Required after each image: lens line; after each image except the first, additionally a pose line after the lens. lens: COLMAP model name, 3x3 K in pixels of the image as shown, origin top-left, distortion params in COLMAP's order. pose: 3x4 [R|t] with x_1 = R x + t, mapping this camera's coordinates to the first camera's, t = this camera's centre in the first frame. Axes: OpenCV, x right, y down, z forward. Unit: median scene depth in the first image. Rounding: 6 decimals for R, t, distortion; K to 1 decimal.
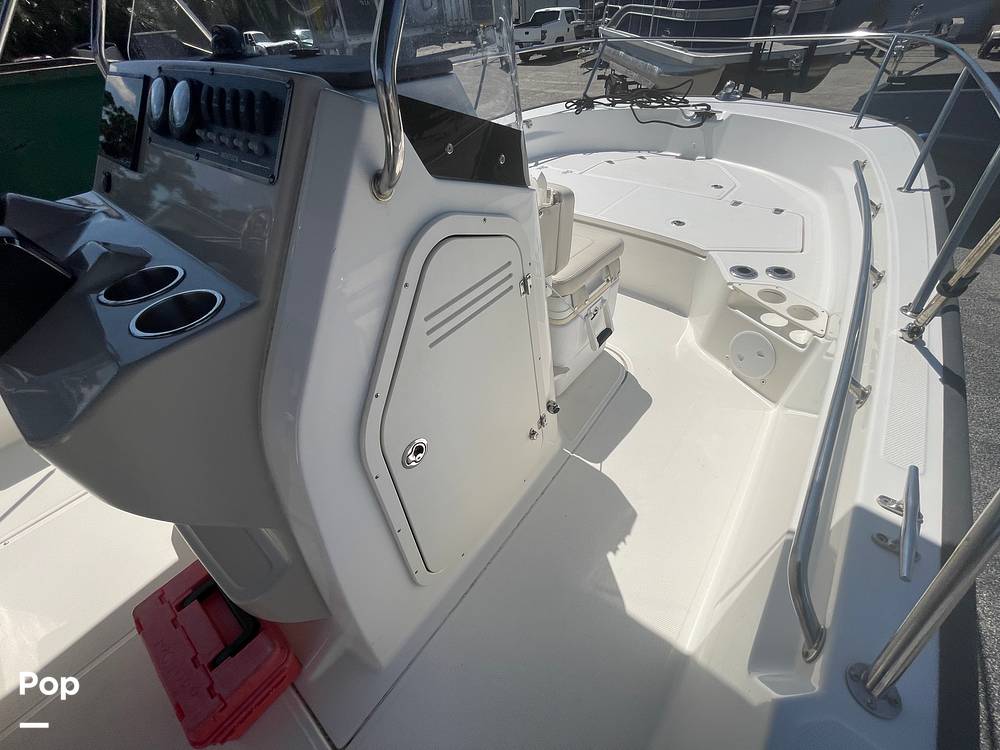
lens RADIAL K [[406.1, 0, 504.2], [0, 406.1, 376.3], [0, 0, 1]] dist [-0.004030, 0.000662]
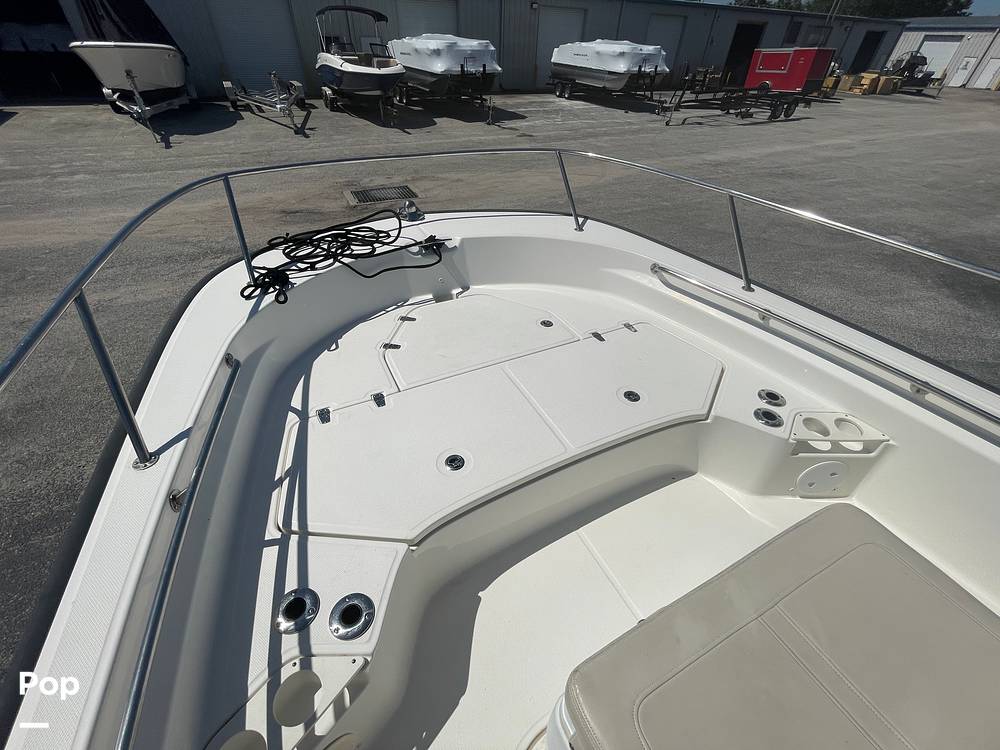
lens RADIAL K [[406.1, 0, 500.6], [0, 406.1, 373.1], [0, 0, 1]] dist [-0.004030, 0.000662]
pose [[0.395346, -0.525685, 0.753230, -0.033004], [0.583144, 0.777225, 0.236358, -0.094077], [-0.709679, 0.345799, 0.613823, 0.082611]]
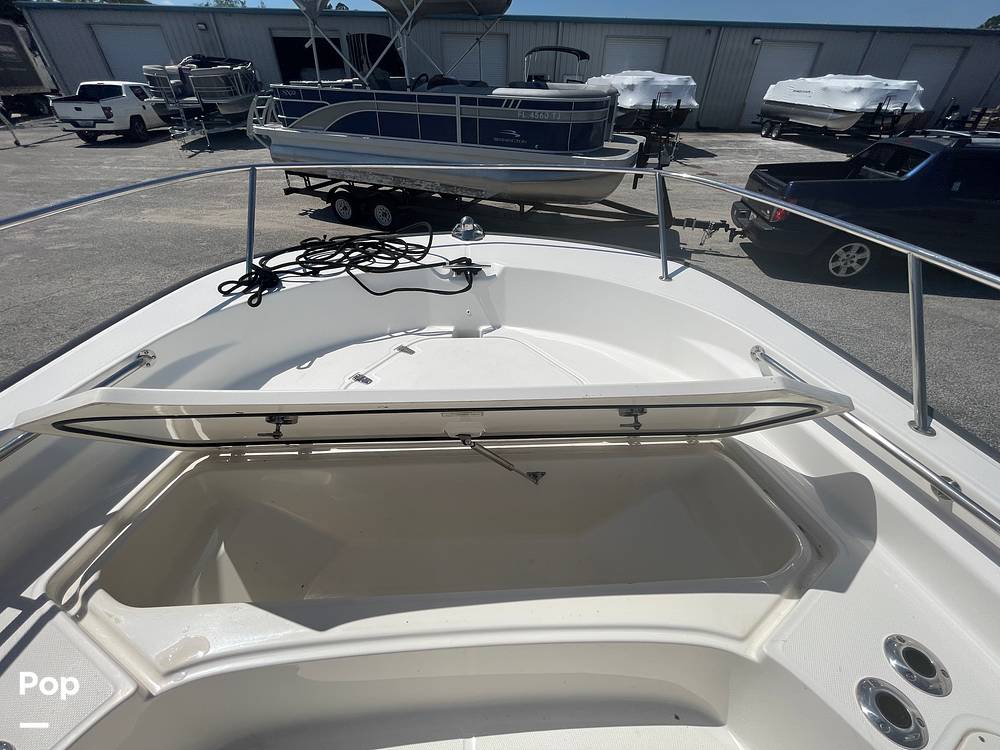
lens RADIAL K [[406.1, 0, 499.9], [0, 406.1, 373.2], [0, 0, 1]] dist [-0.004030, 0.000662]
pose [[0.728113, -0.343549, 0.593149, 0.012856], [0.417312, 0.908655, 0.014022, -0.080045], [-0.543785, 0.237318, 0.804971, 0.078276]]
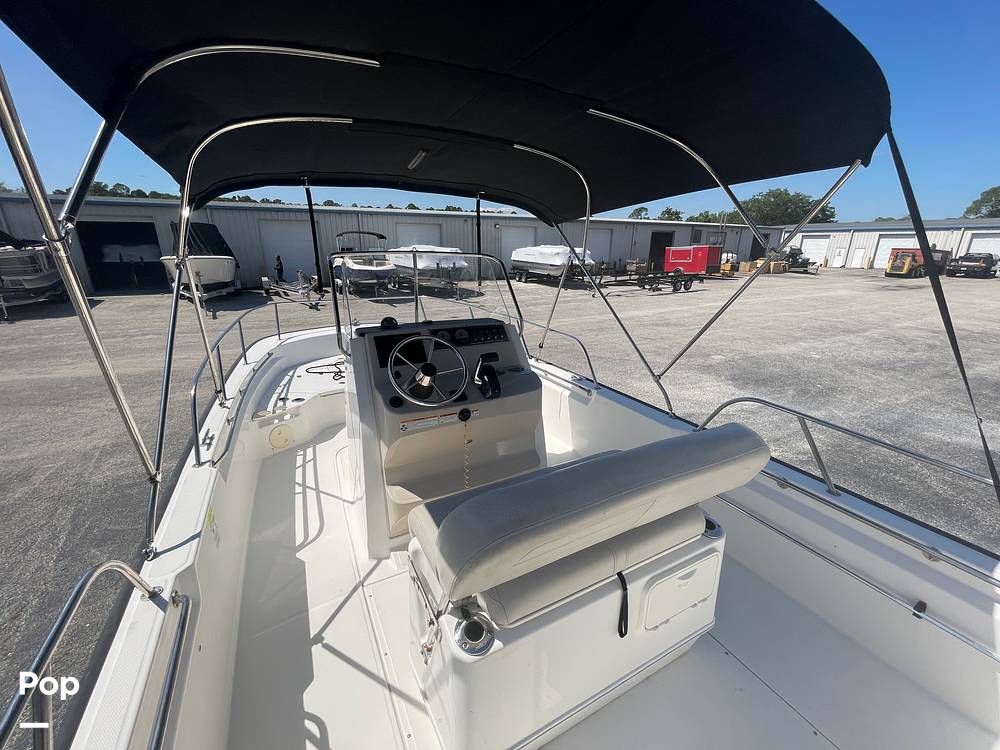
lens RADIAL K [[406.1, 0, 502.4], [0, 406.1, 373.2], [0, 0, 1]] dist [-0.004030, 0.000662]
pose [[0.371845, -0.219717, 0.901918, -0.169777], [0.607325, 0.792380, -0.057358, 0.005246], [-0.702059, 0.569086, 0.428082, -0.031204]]
